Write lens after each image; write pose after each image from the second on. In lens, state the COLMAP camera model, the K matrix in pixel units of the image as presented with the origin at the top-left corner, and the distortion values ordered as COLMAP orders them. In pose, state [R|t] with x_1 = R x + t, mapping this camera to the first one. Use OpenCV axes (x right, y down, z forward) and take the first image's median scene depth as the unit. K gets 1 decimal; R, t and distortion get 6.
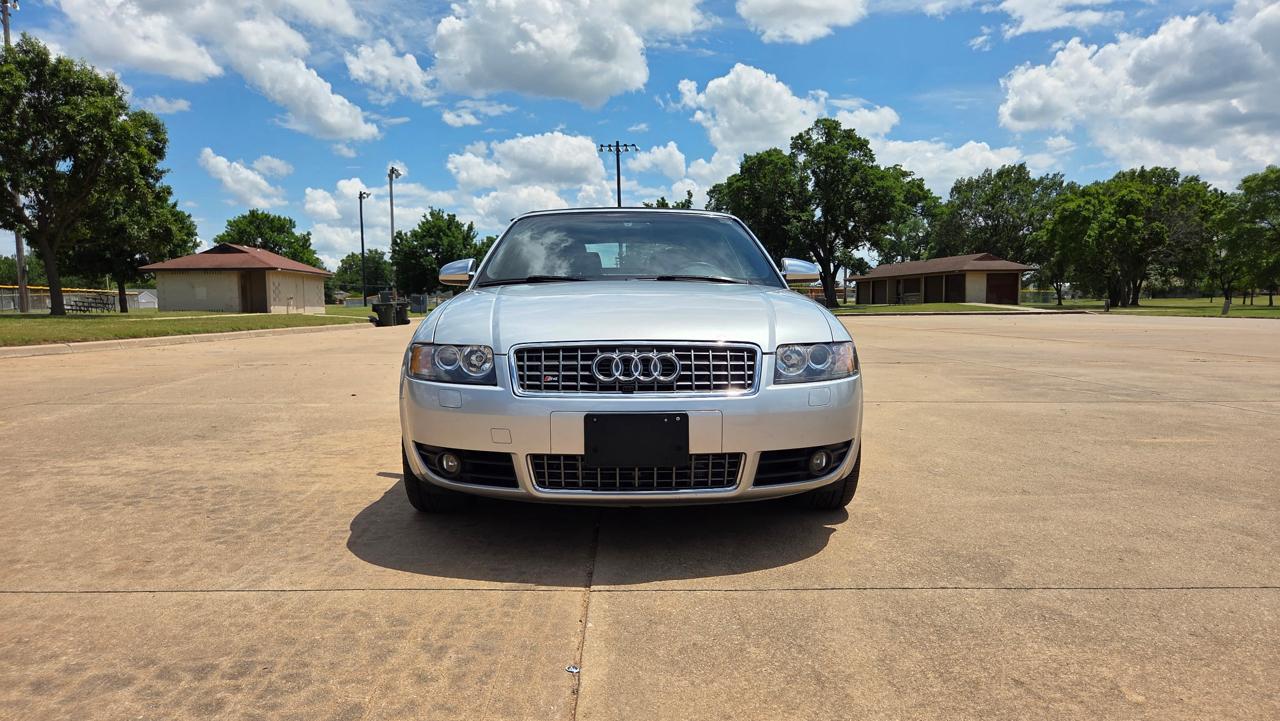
lens RADIAL K [[870.0, 0, 648.0], [0, 870.0, 370.5], [0, 0, 1]] dist [0.070769, -0.071976]
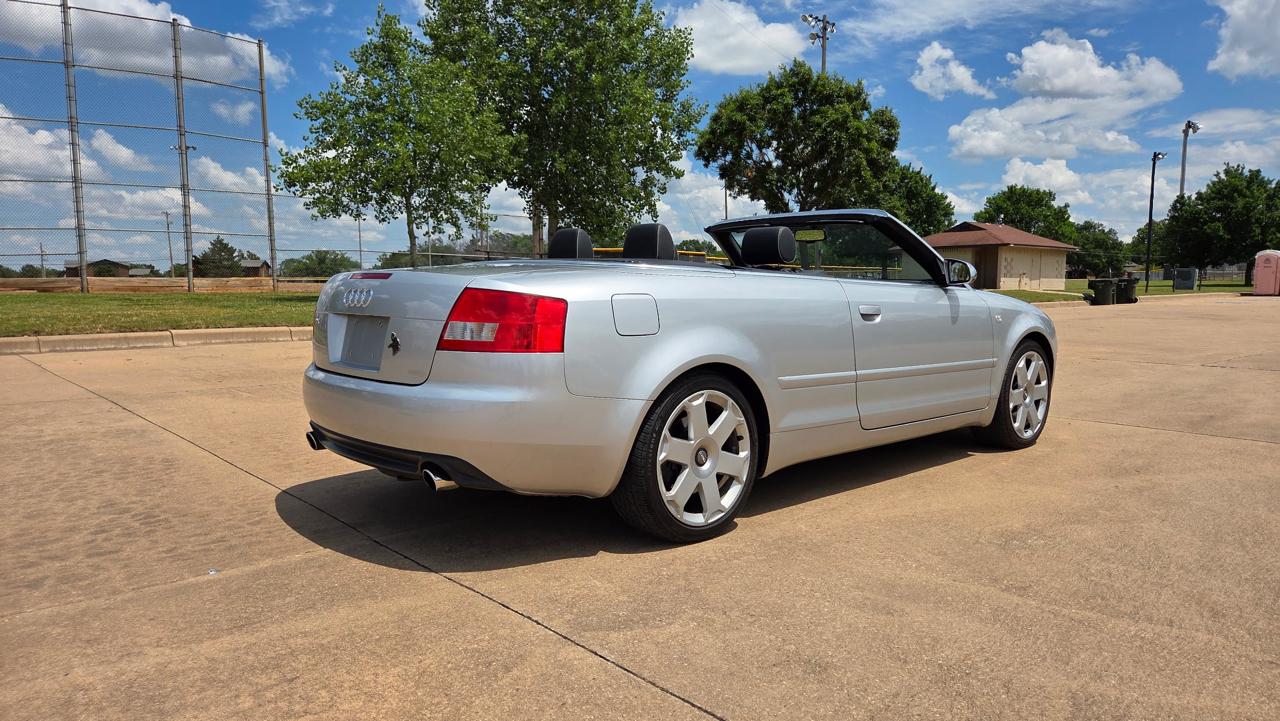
lens RADIAL K [[868.3, 0, 640.5], [0, 868.3, 366.8], [0, 0, 1]] dist [0.067067, -0.066348]
pose [[0.653010, 0.080054, -0.753107, 0.105965], [-0.060027, 0.996740, 0.053903, -0.008380], [0.754967, 0.010008, 0.655687, 0.043089]]
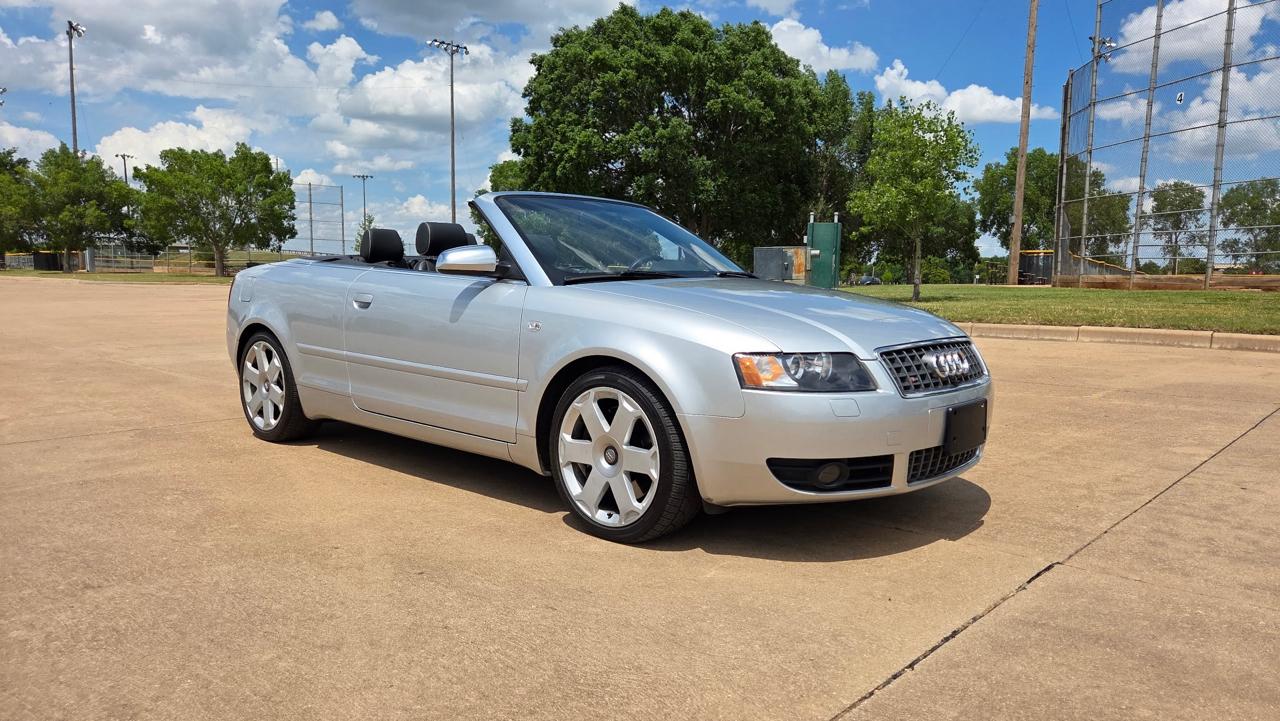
lens RADIAL K [[851.3, 0, 640.0], [0, 851.3, 360.5], [0, 0, 1]] dist [0.068145, -0.067267]
pose [[-0.692542, 0.072157, -0.717760, 0.097445], [-0.056790, 0.986443, 0.153963, -0.027108], [0.719139, 0.147387, -0.679055, 0.299930]]
